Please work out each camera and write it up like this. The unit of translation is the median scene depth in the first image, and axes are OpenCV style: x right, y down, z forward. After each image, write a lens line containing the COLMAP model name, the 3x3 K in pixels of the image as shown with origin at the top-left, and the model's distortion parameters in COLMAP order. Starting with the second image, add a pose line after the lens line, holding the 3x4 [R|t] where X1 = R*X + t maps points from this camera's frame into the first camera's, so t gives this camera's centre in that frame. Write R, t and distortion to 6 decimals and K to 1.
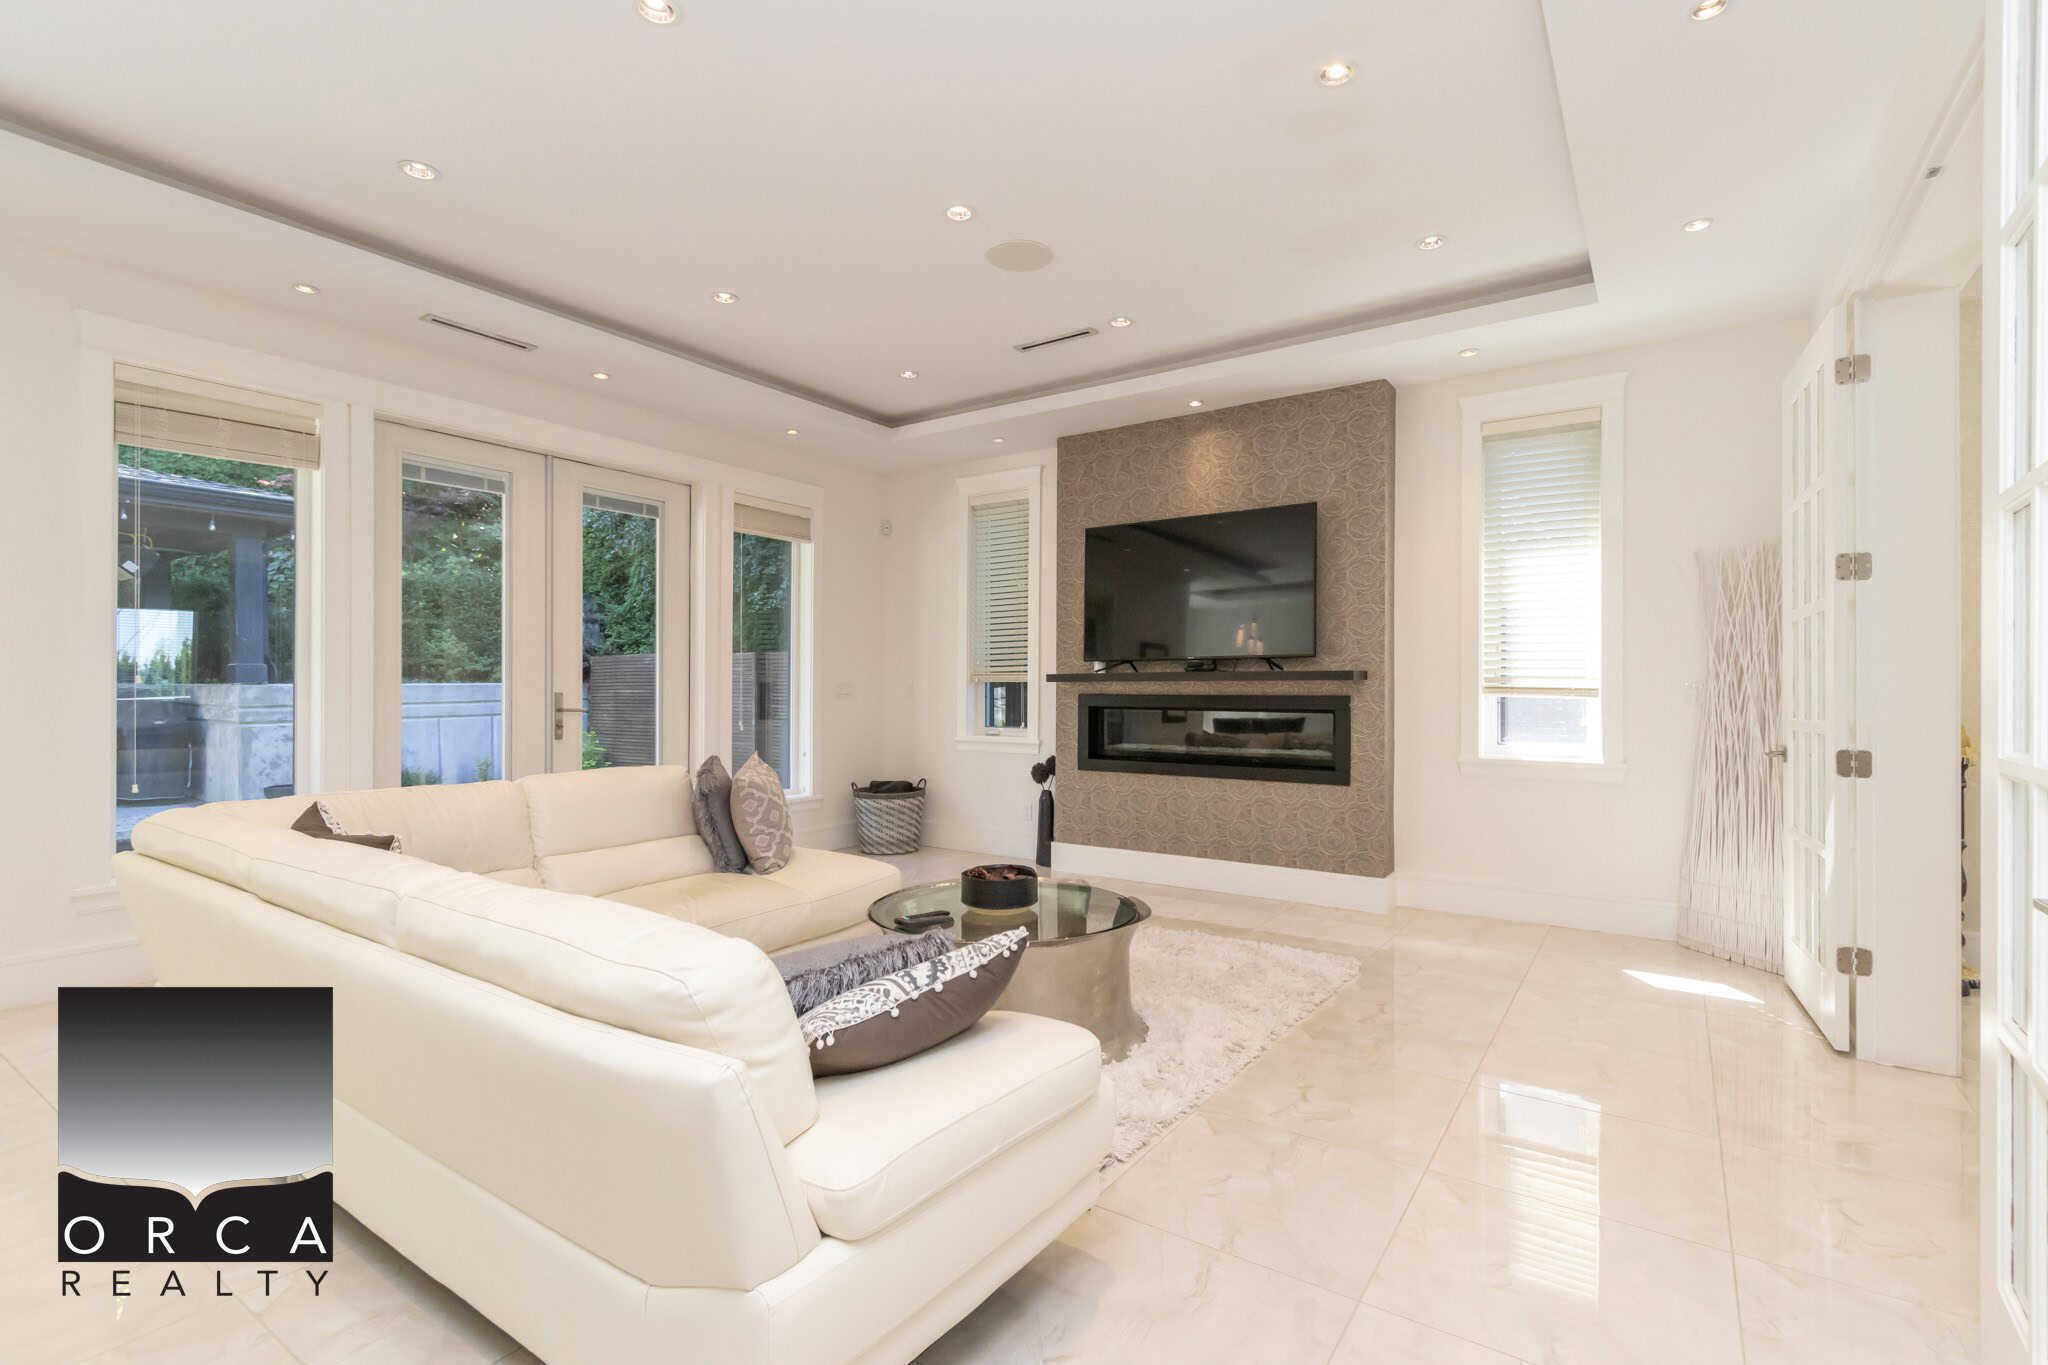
lens RADIAL K [[936.5, 0, 1025.3], [0, 936.5, 689.5], [0, 0, 1]] dist [0.002369, -0.000467]
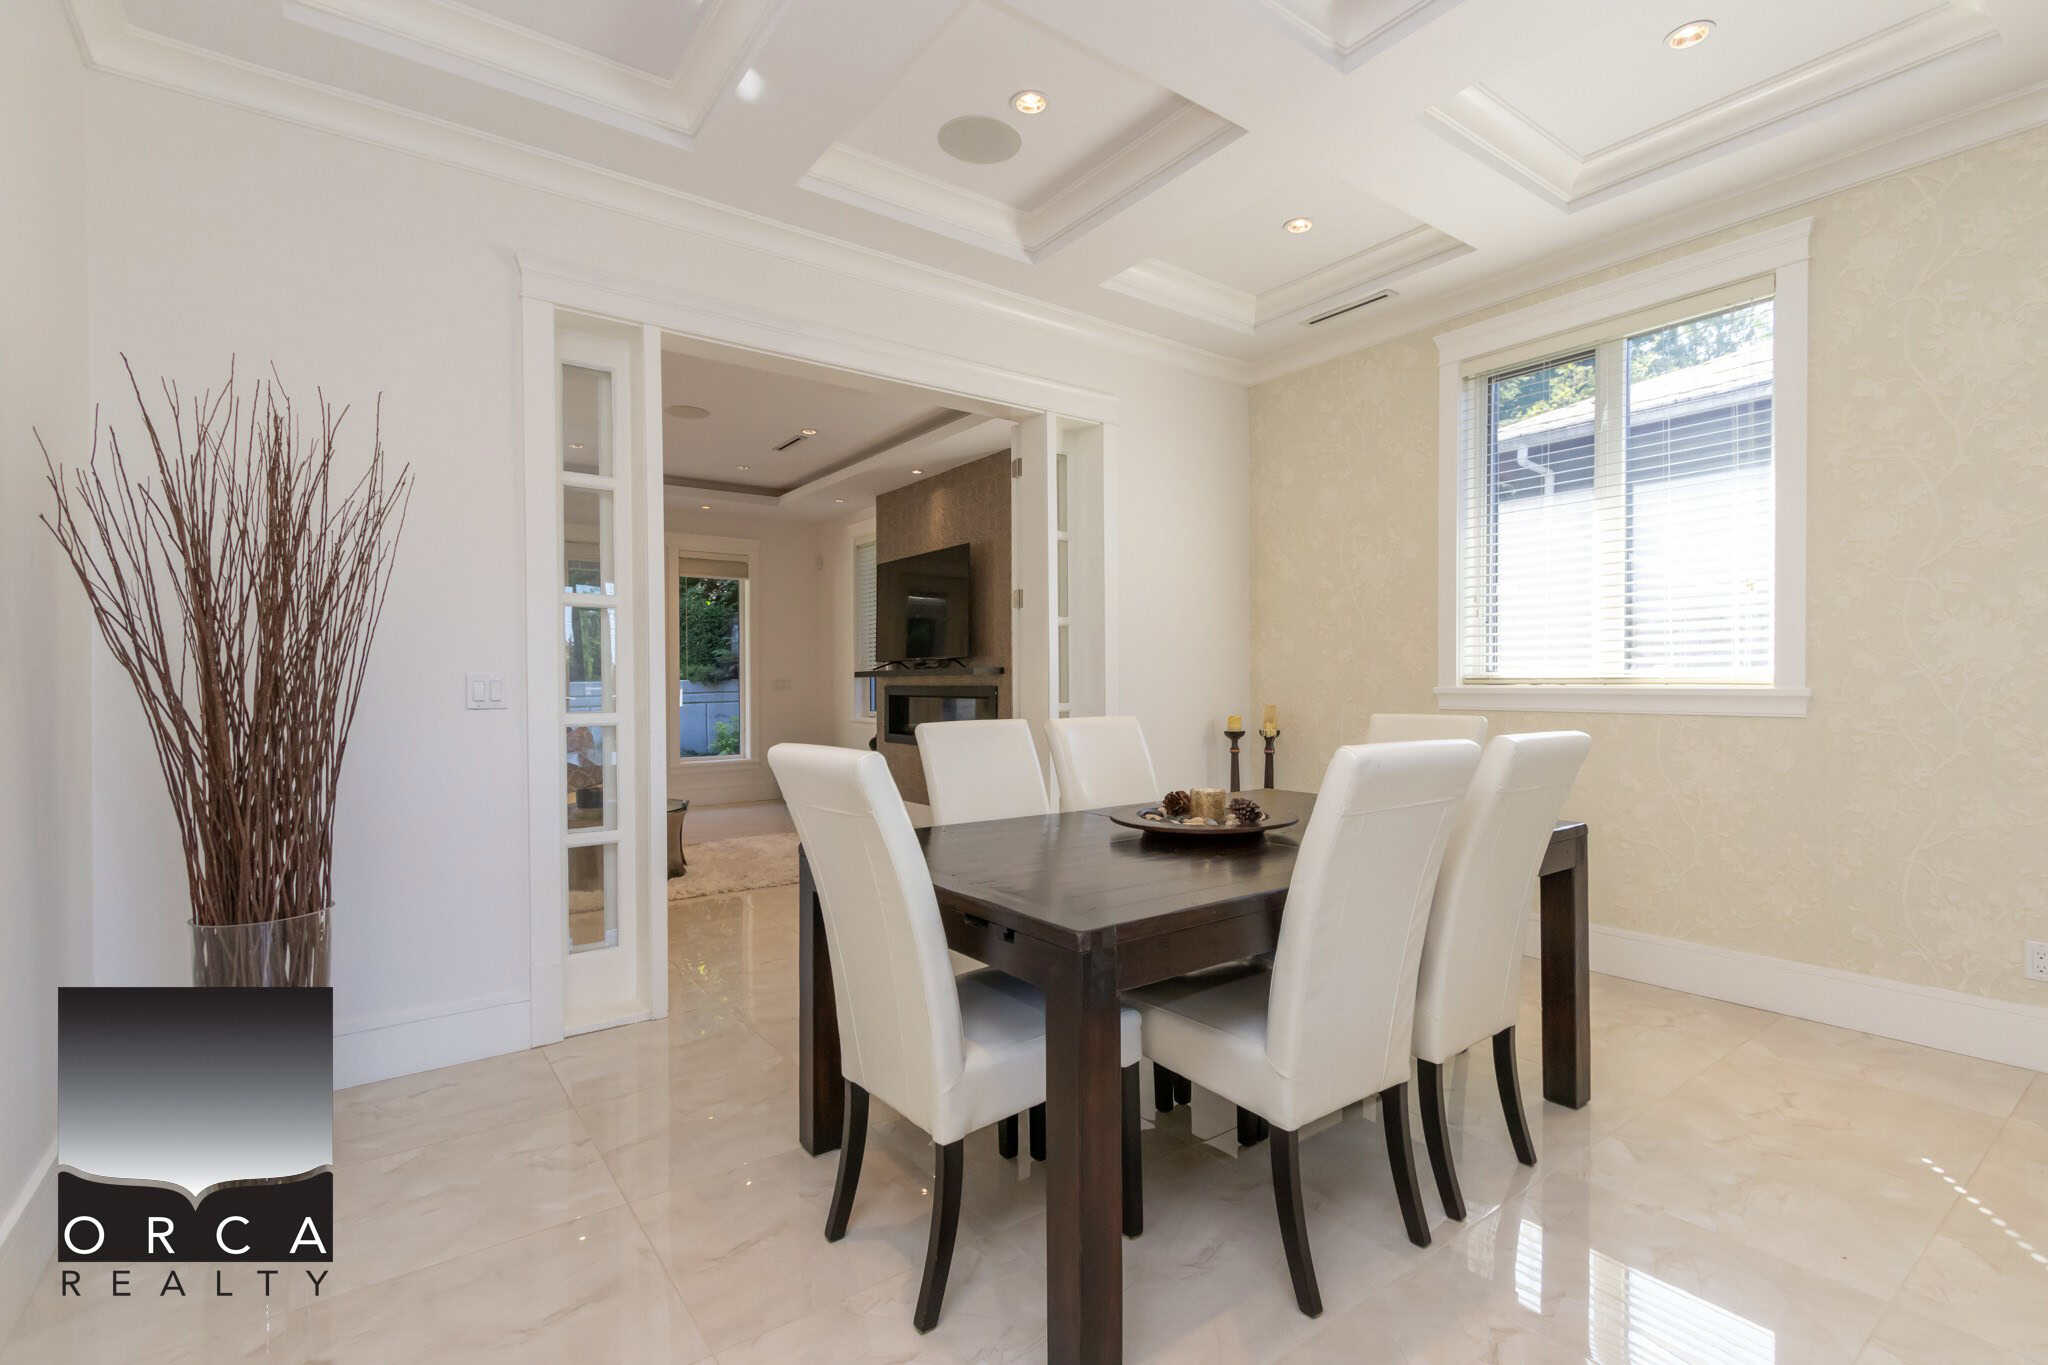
lens RADIAL K [[936.5, 0, 1023.5], [0, 936.5, 685.8], [0, 0, 1]] dist [0.002369, -0.000467]
pose [[0.938354, -0.008928, -0.345560, 0.707020], [0.012397, 0.999892, 0.007832, -0.003219], [0.345453, -0.011633, 0.938364, -0.197854]]
